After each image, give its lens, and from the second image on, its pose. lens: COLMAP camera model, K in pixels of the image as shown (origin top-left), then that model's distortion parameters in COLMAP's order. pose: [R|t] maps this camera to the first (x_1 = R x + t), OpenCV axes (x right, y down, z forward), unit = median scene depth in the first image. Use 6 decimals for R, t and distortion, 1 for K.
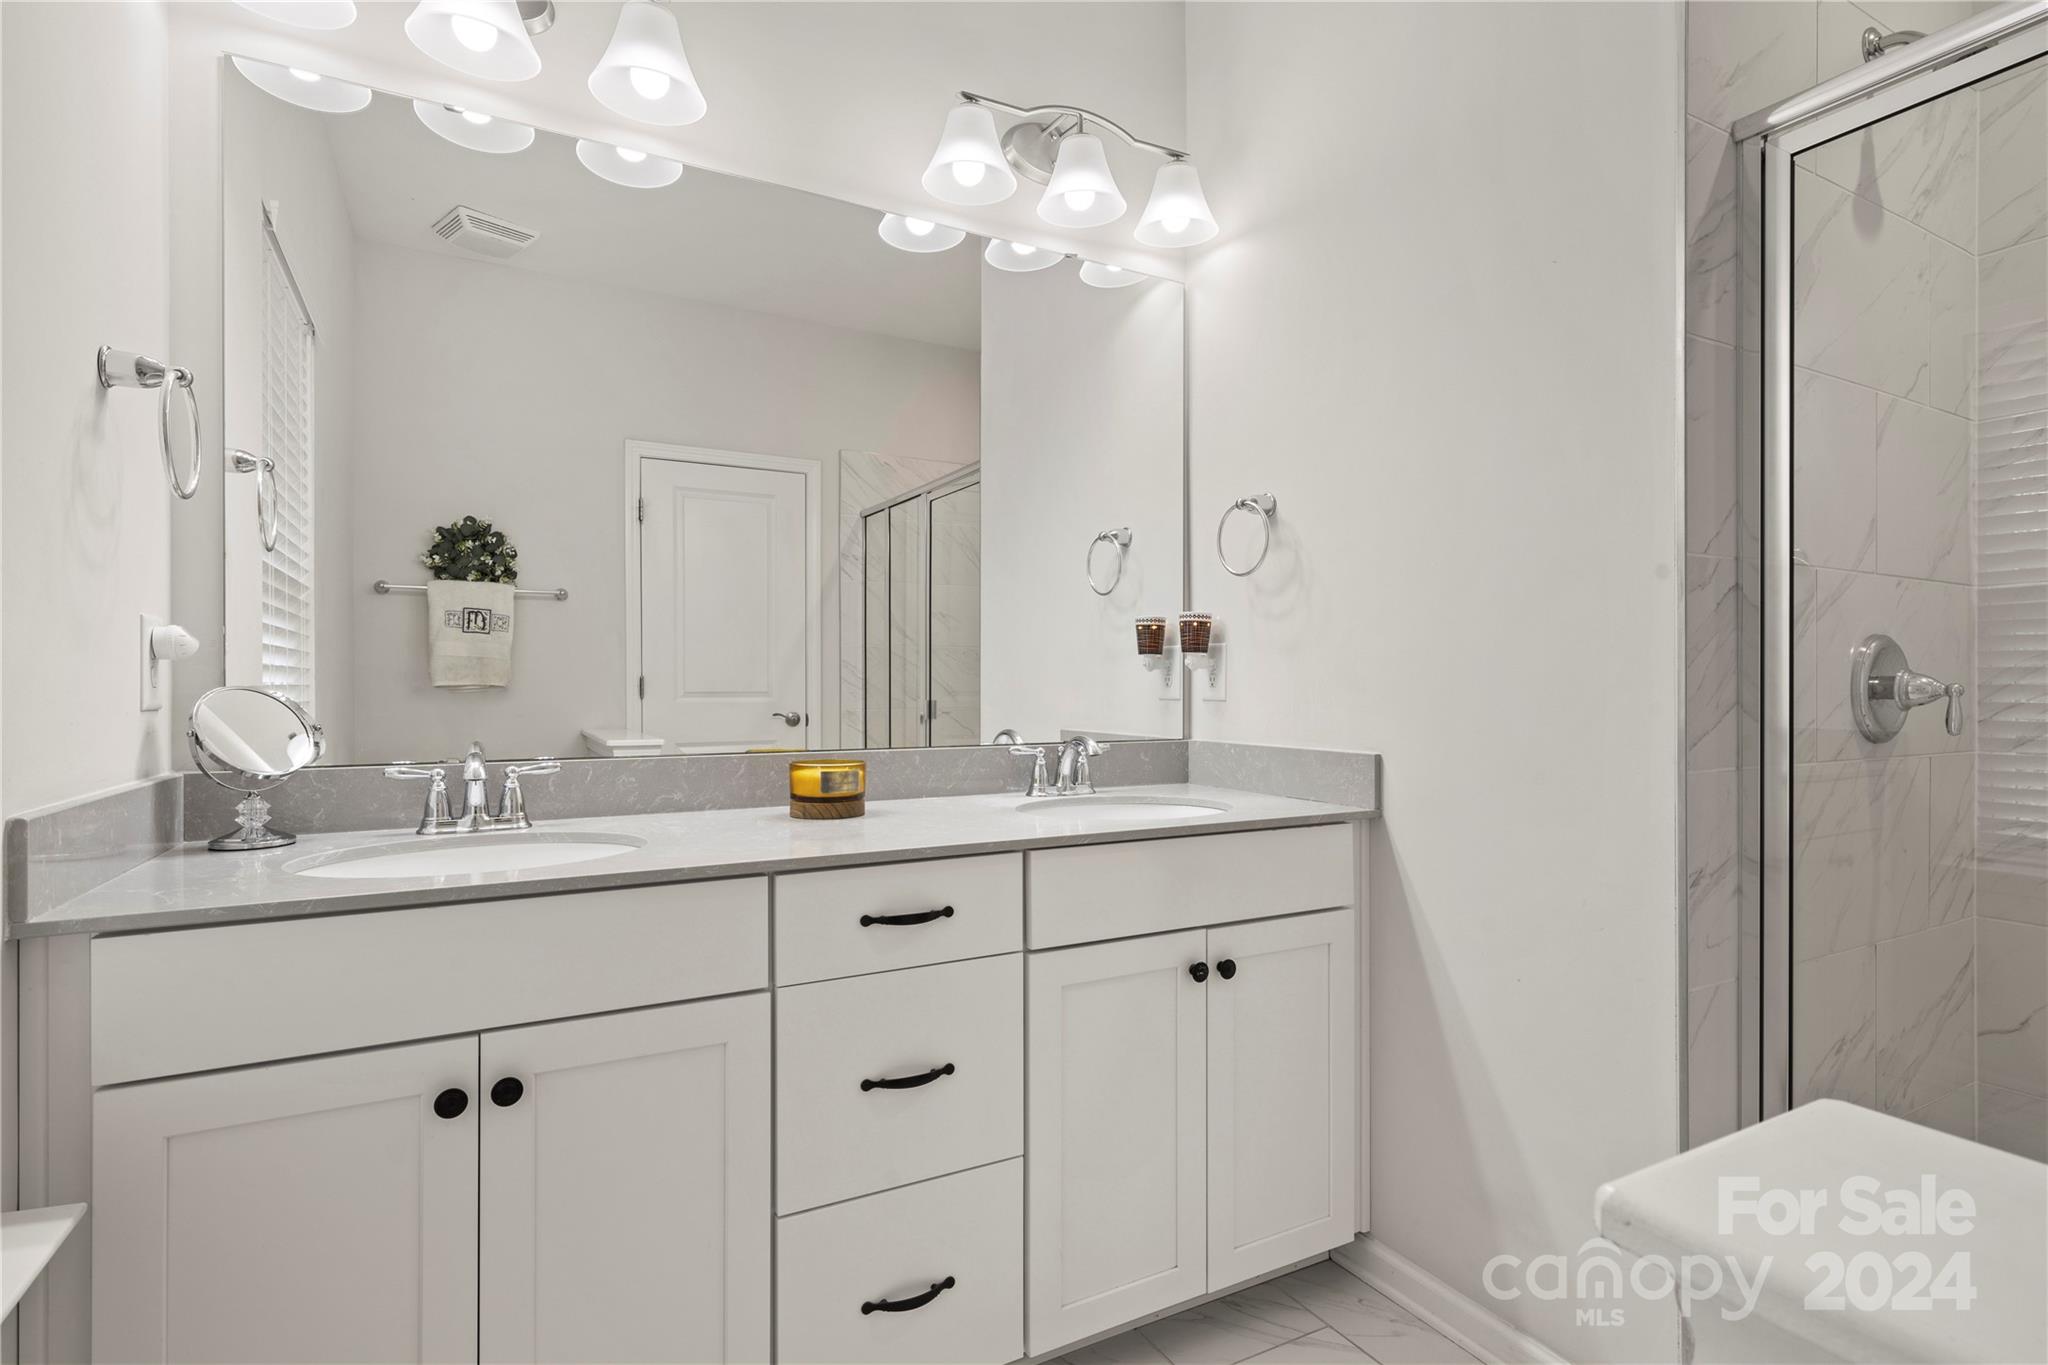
lens RADIAL K [[998.5, 0, 1023.0], [0, 998.5, 688.9], [0, 0, 1]] dist [-0.001107, -0.000542]
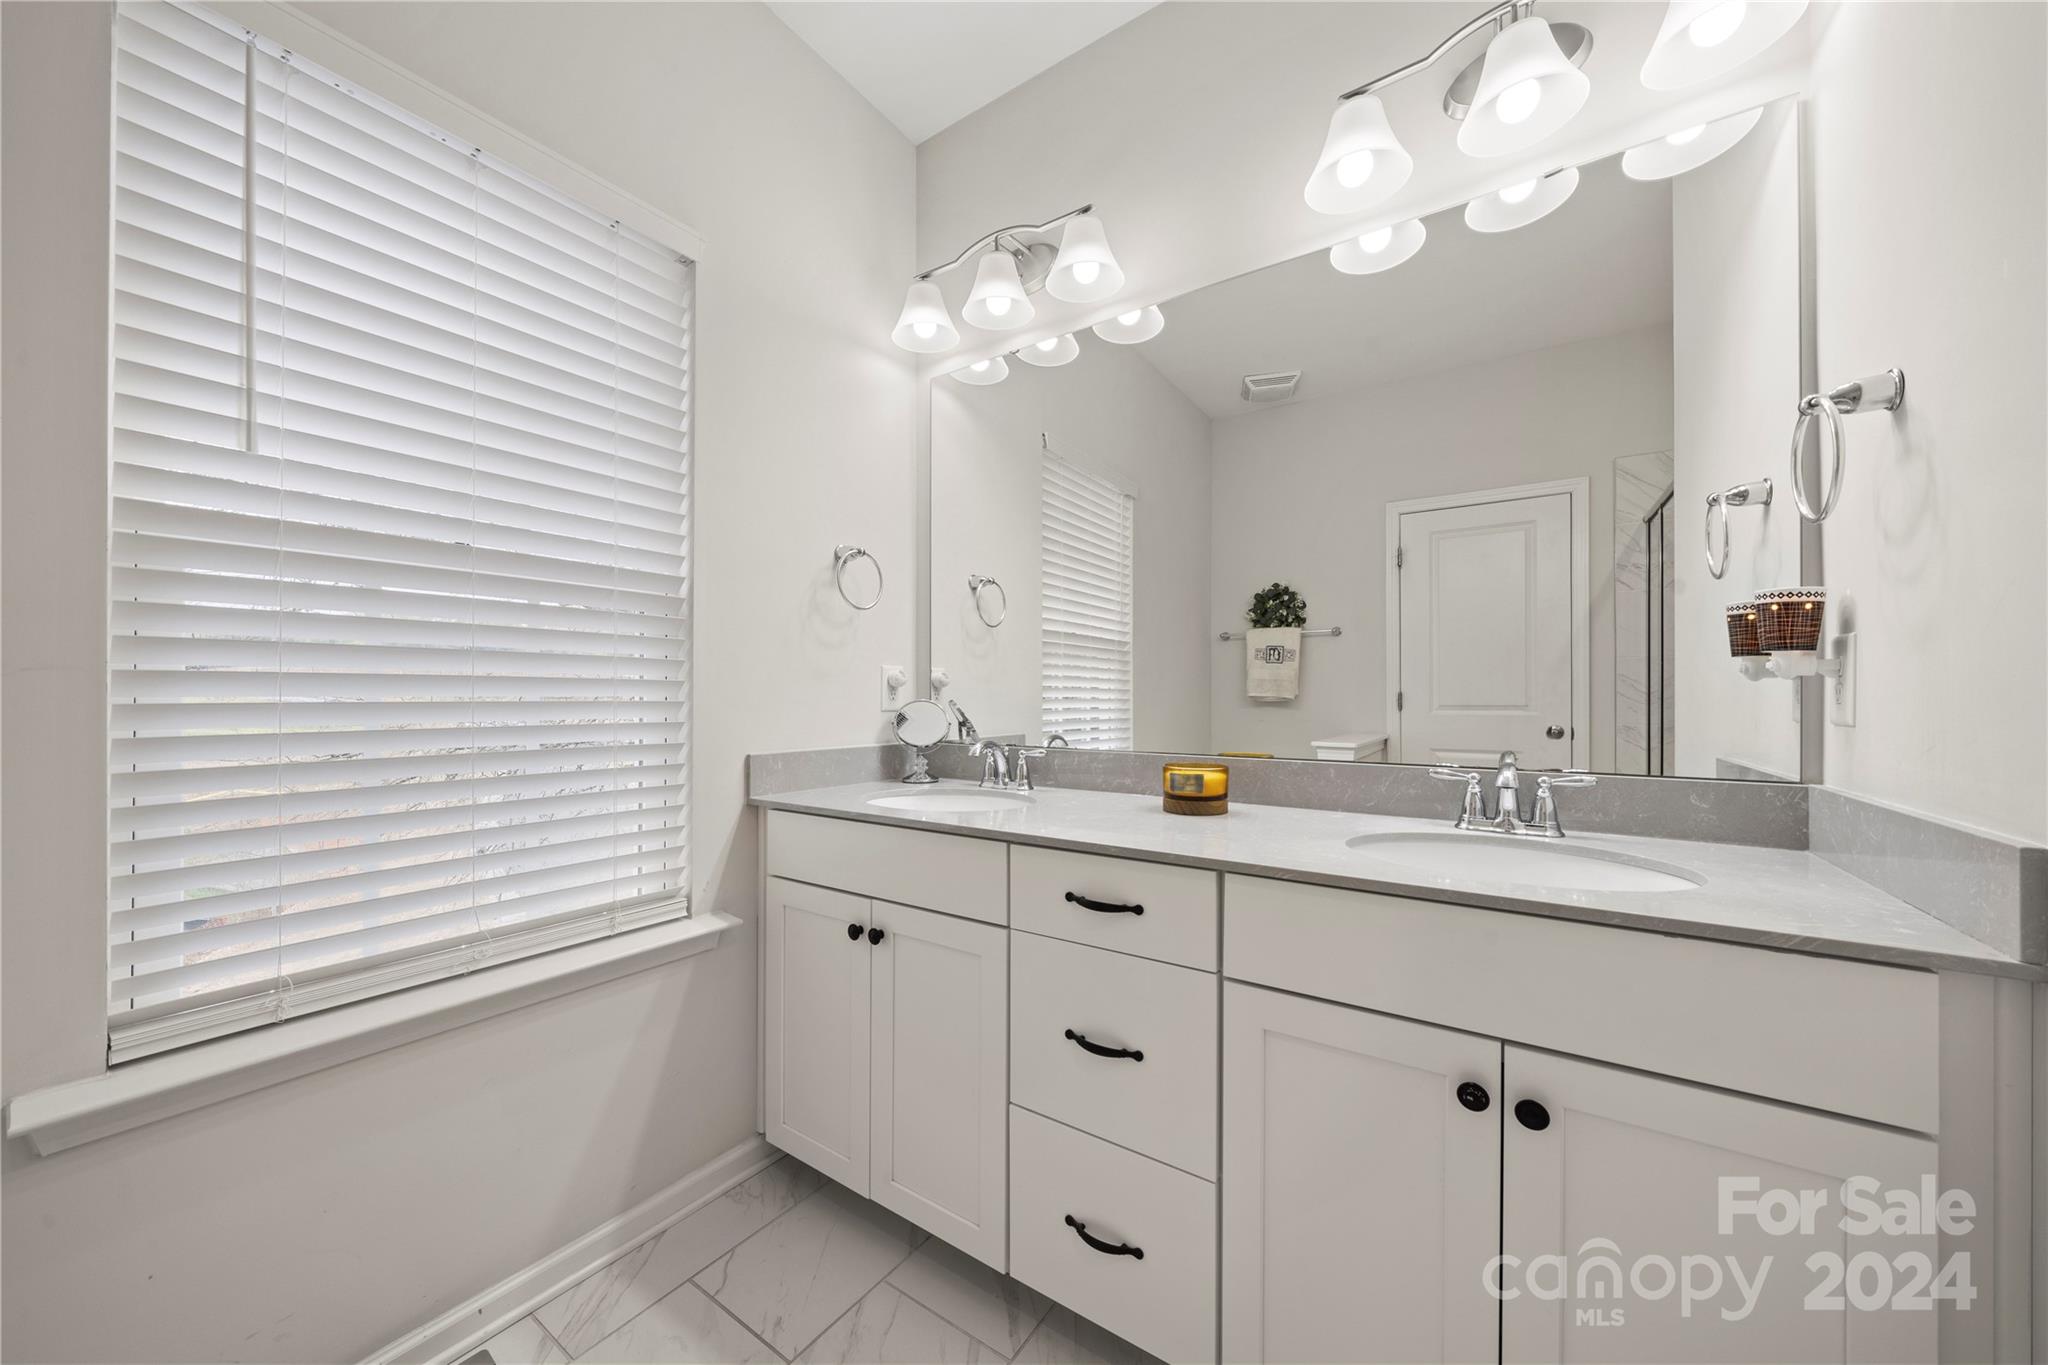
lens RADIAL K [[716.7, 0, 1030.2], [0, 716.7, 699.8], [0, 0, 1]] dist [-0.007943, -0.000088]
pose [[0.454418, 0.001779, -0.890787, 0.380367], [-0.004253, 0.999991, -0.000172, -0.002169], [0.890778, 0.003867, 0.454421, 0.370141]]
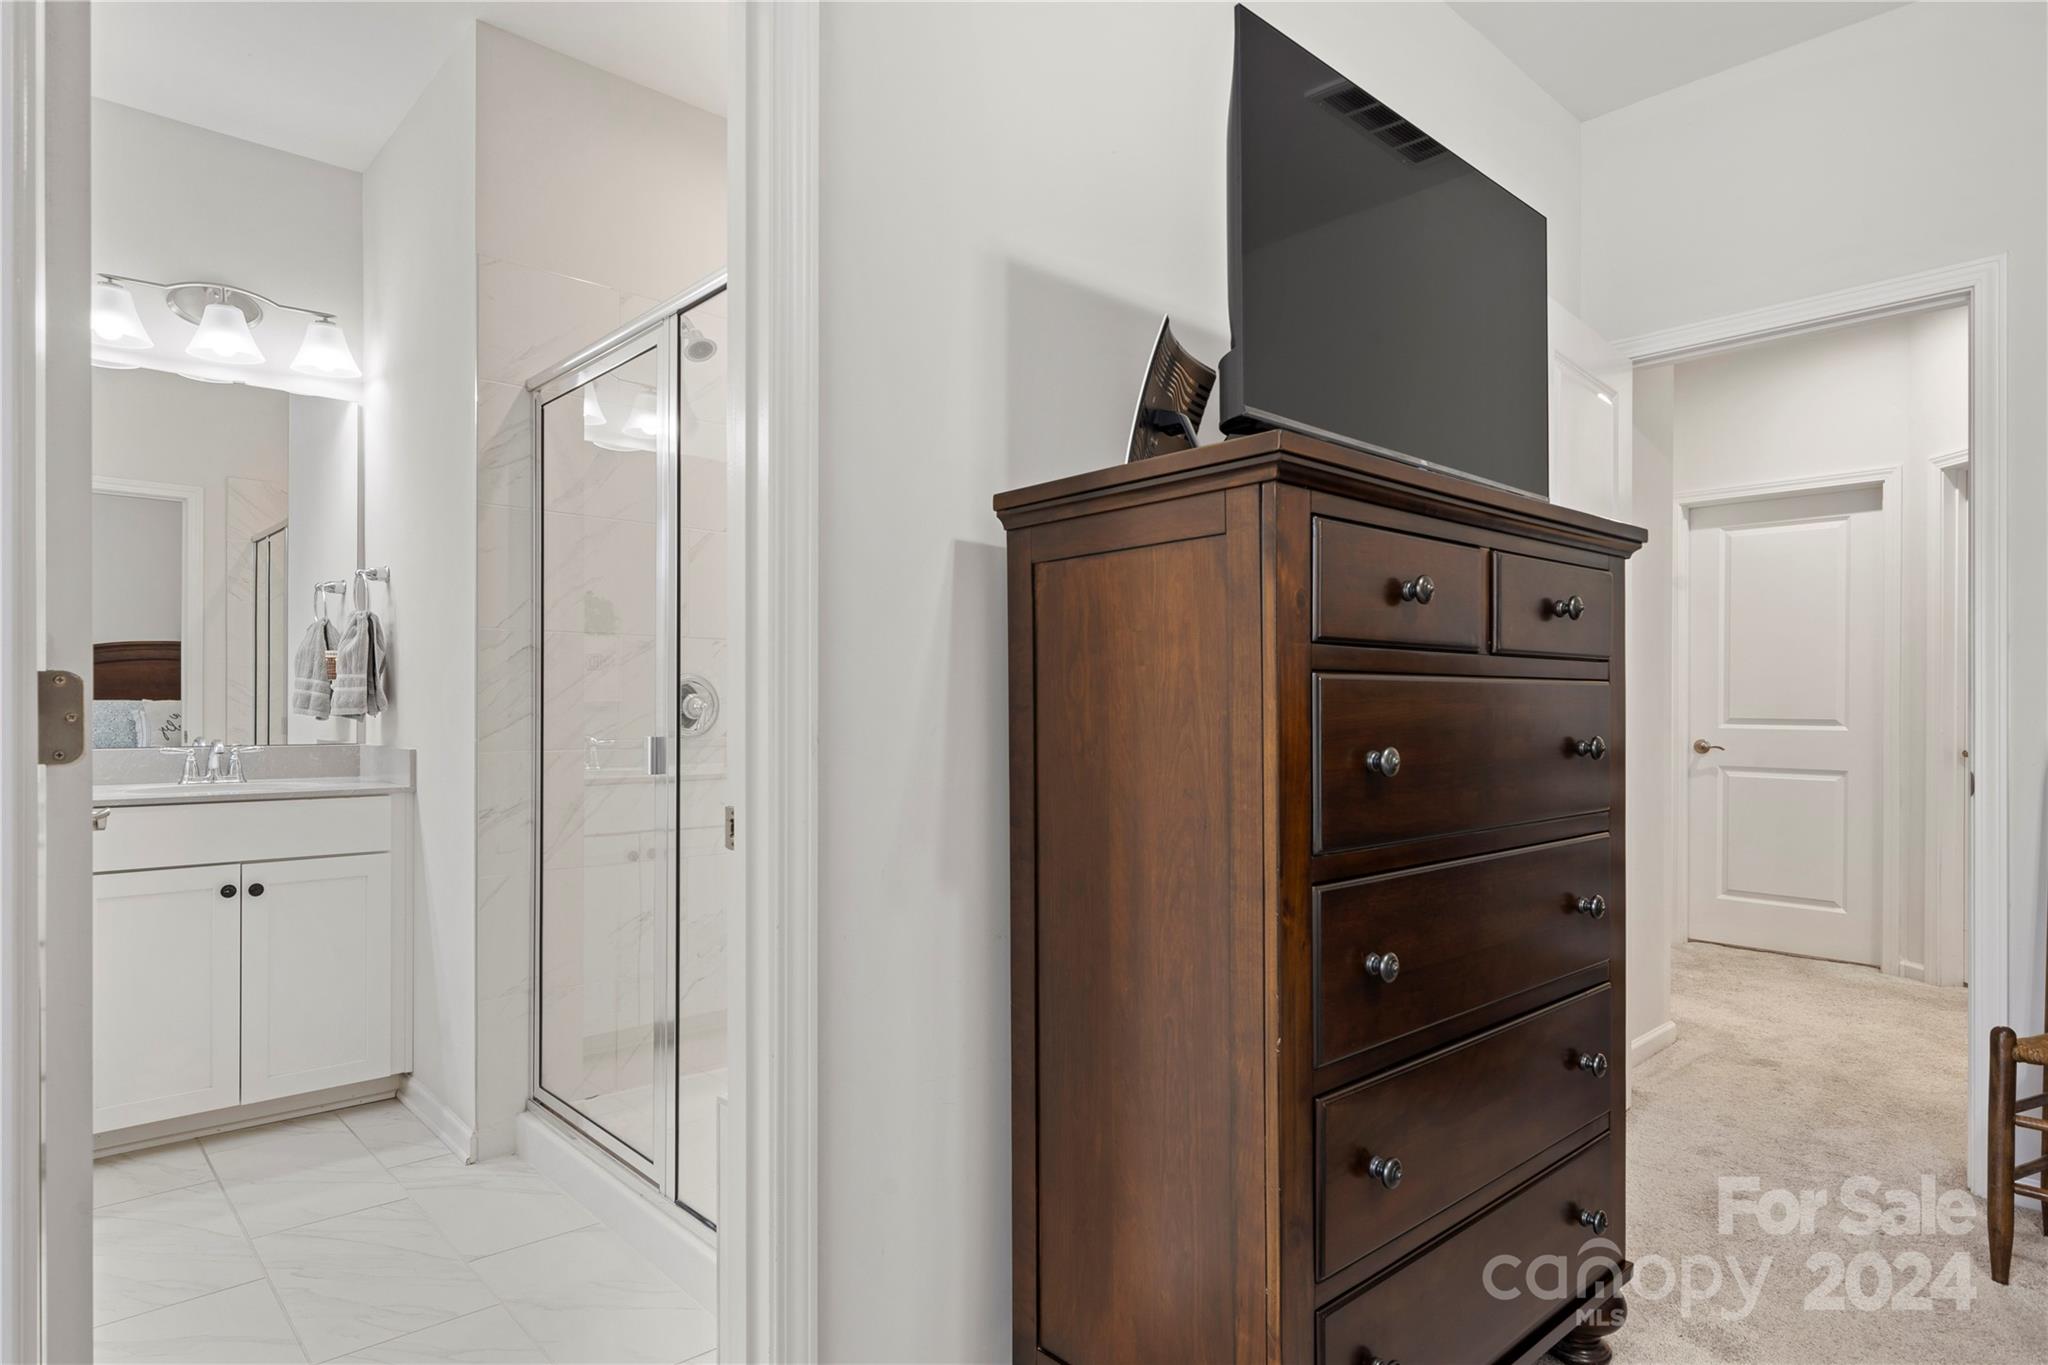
lens RADIAL K [[1144.9, 0, 1030.0], [0, 1144.9, 697.5], [0, 0, 1]] dist [0.001212, 0.000679]
pose [[0.970150, 0.005066, 0.242452, 0.727622], [-0.002536, 0.999939, -0.010747, 0.003617], [-0.242491, 0.009811, 0.970104, -0.772071]]
